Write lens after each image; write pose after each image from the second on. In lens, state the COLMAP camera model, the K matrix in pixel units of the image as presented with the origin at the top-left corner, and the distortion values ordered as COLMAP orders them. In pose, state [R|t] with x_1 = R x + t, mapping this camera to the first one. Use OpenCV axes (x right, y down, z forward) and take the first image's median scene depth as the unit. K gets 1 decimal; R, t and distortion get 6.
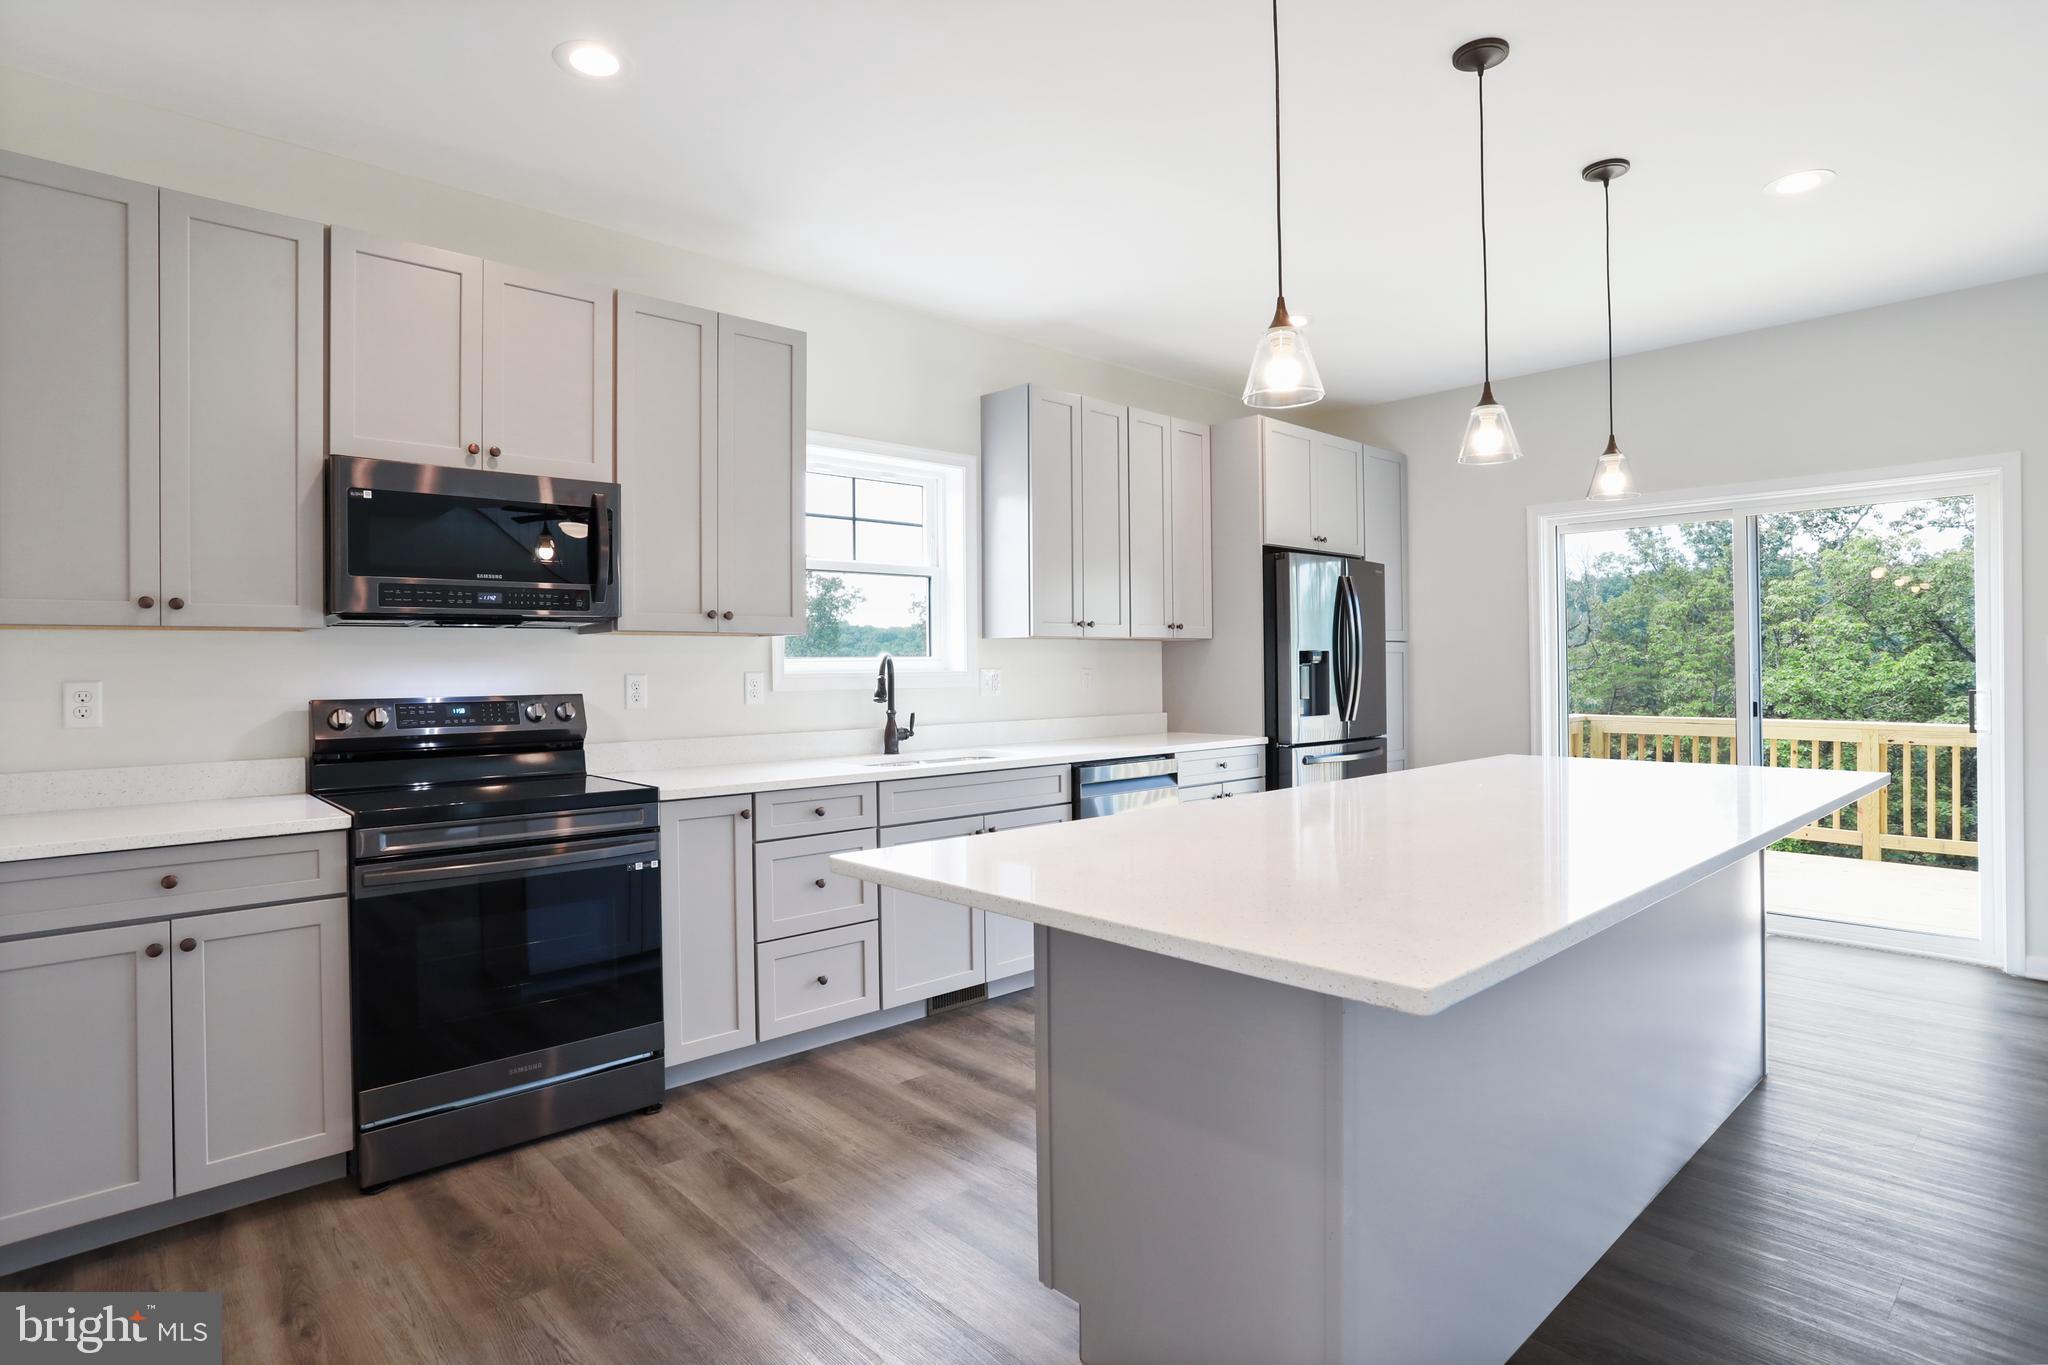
lens RADIAL K [[1049.5, 0, 1022.2], [0, 1049.5, 655.3], [0, 0, 1]] dist [-0.019684, 0.001992]
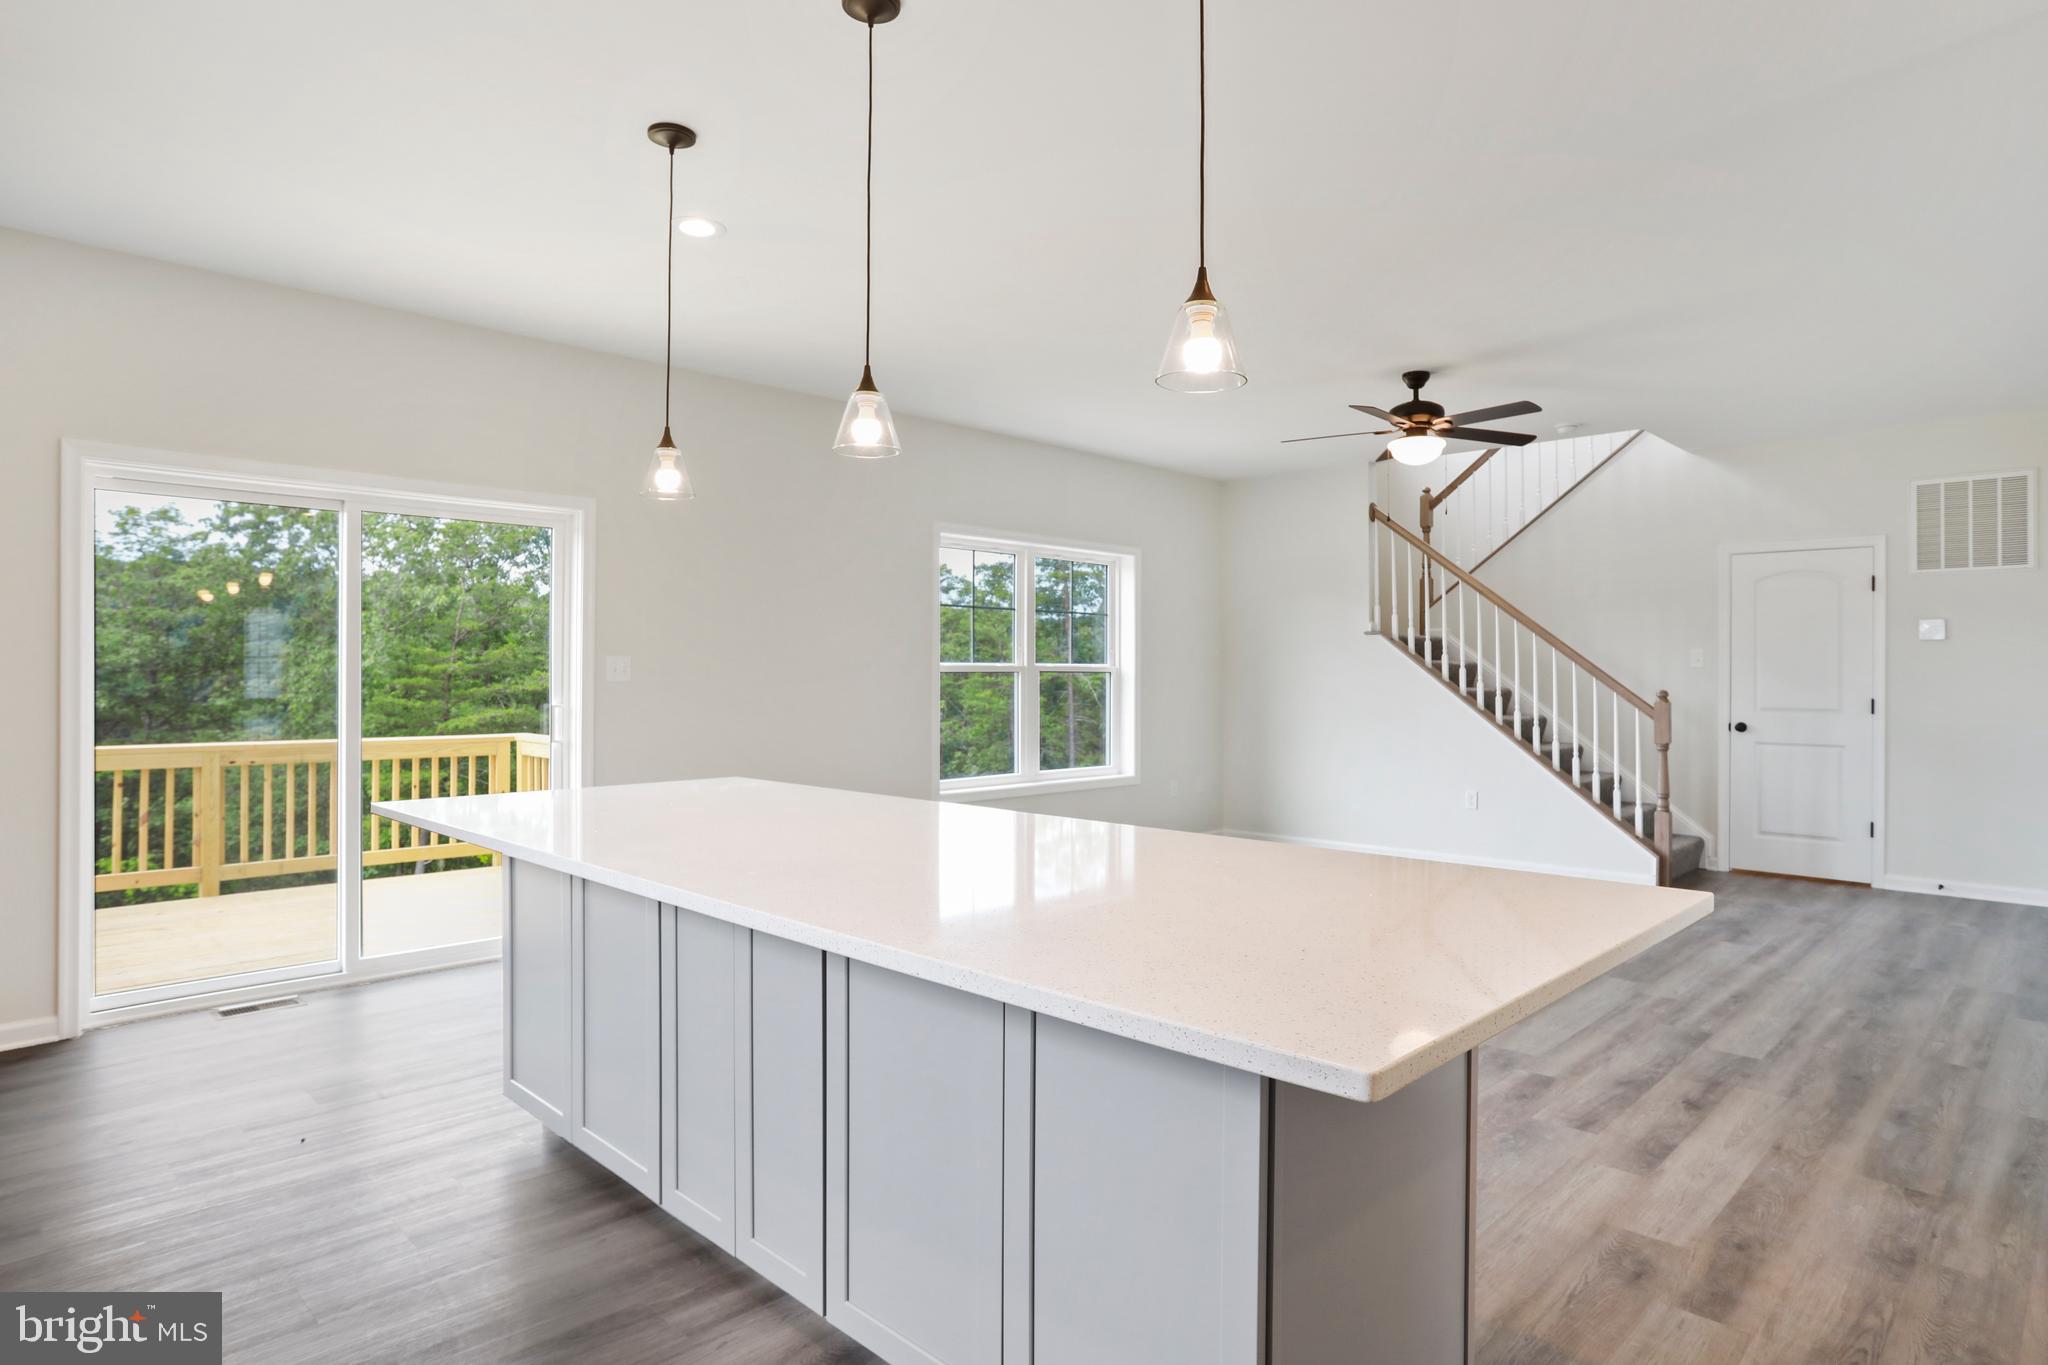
lens RADIAL K [[1130.5, 0, 1027.8], [0, 1130.5, 664.8], [0, 0, 1]] dist [-0.038546, 0.029888]
pose [[-0.054039, 0.016936, 0.998395, -0.430876], [-0.012372, 0.999768, -0.017629, 0.008856], [-0.998462, -0.013305, -0.053817, 0.730026]]
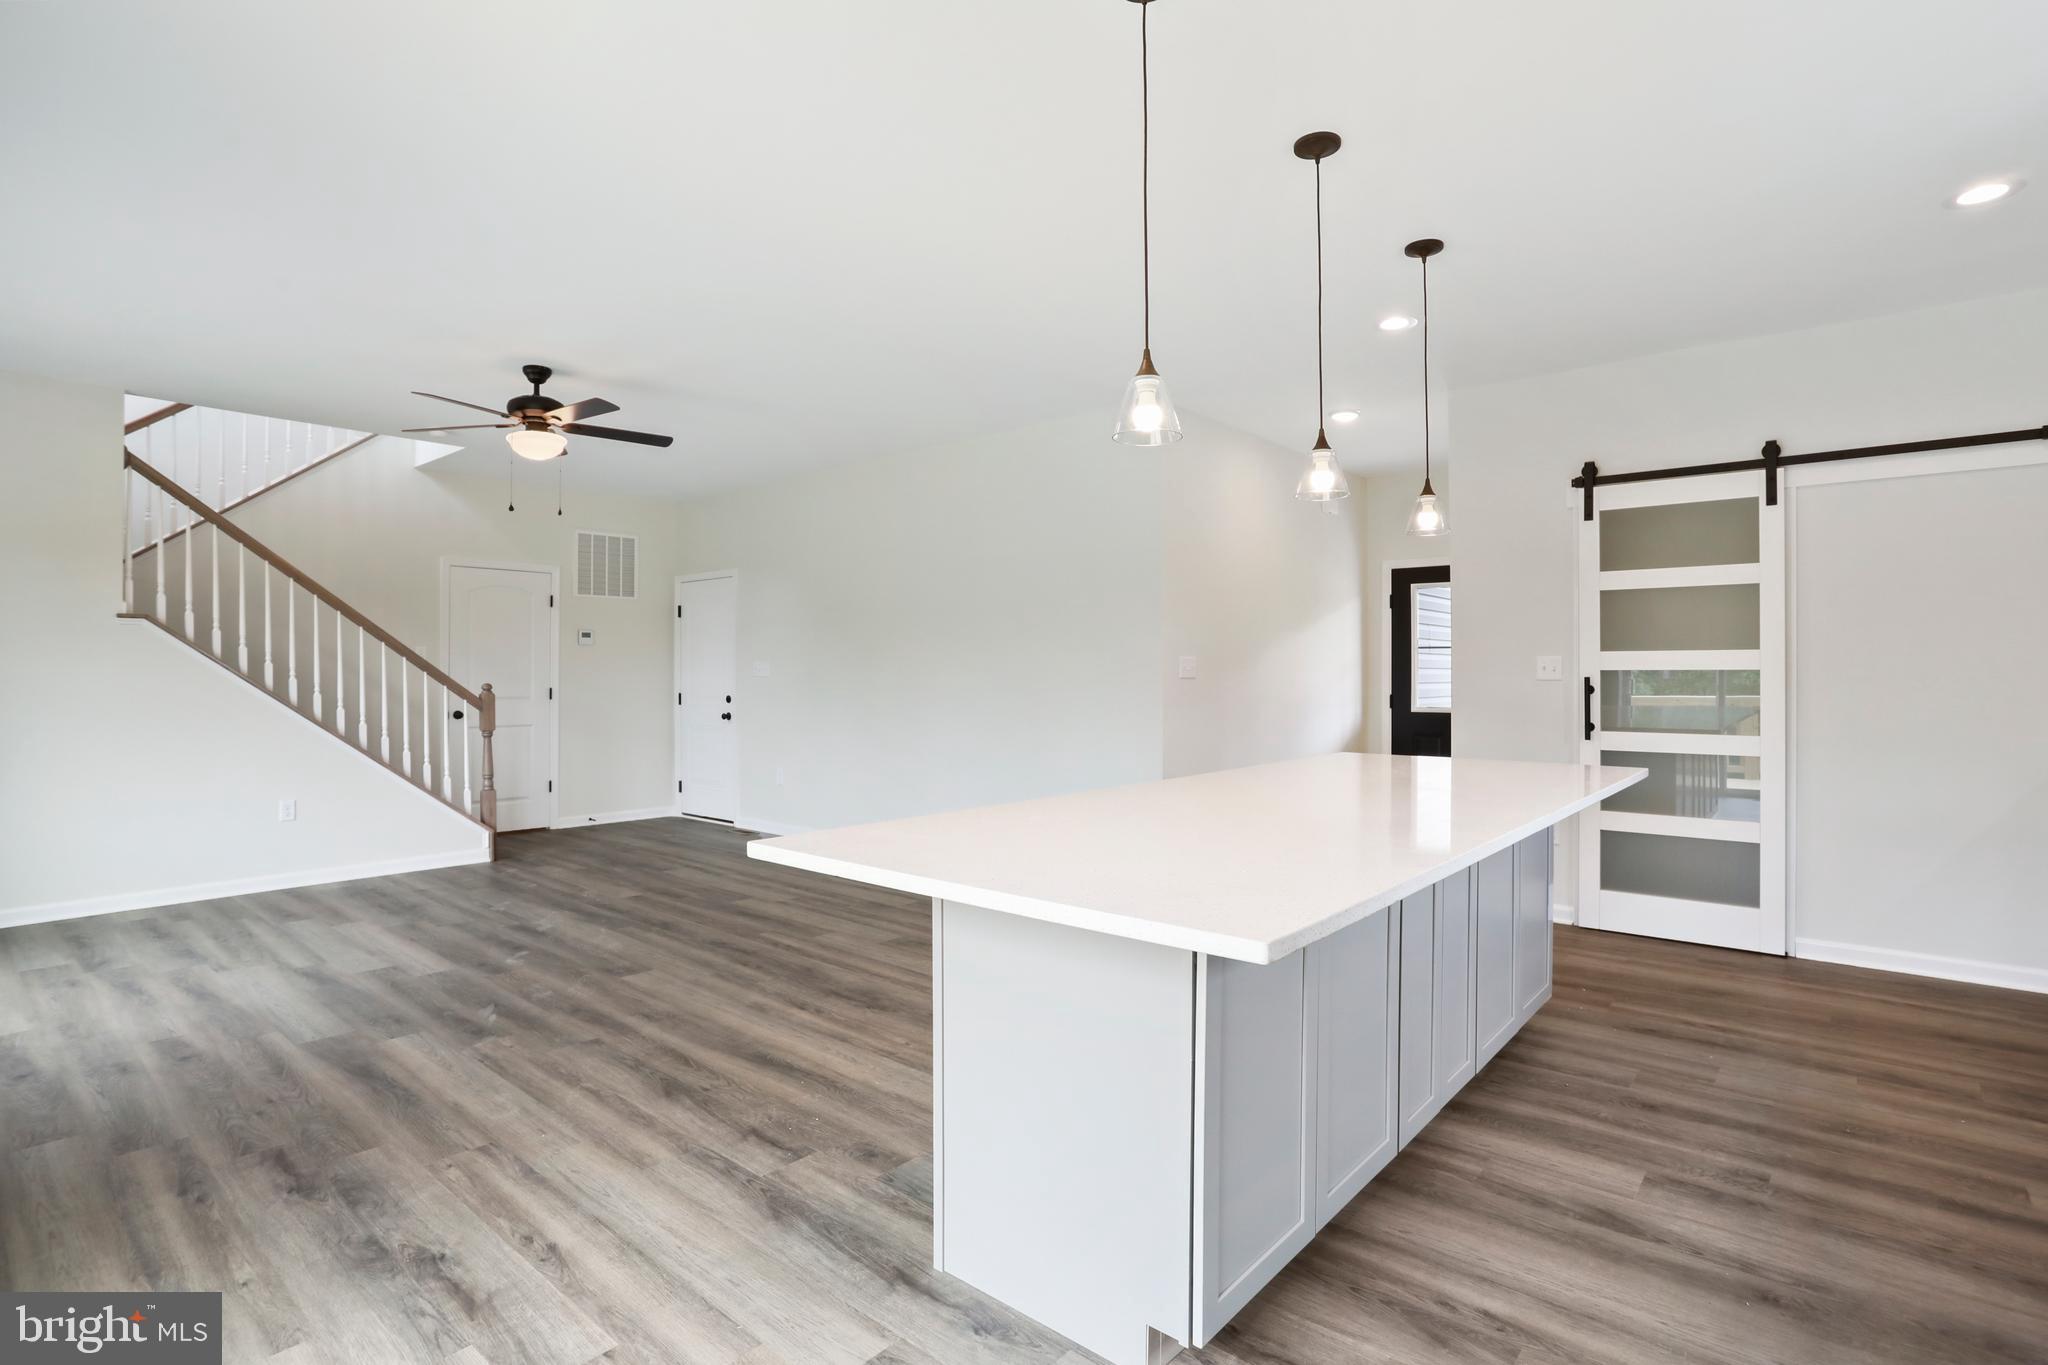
lens RADIAL K [[977.8, 0, 1043.0], [0, 977.8, 672.6], [0, 0, 1]] dist [-0.035228, 0.010526]
pose [[-0.990289, 0.007866, -0.138805, 0.732297], [0.009240, 0.999914, -0.009255, 0.011826], [0.138720, -0.010448, -0.990277, 1.632895]]
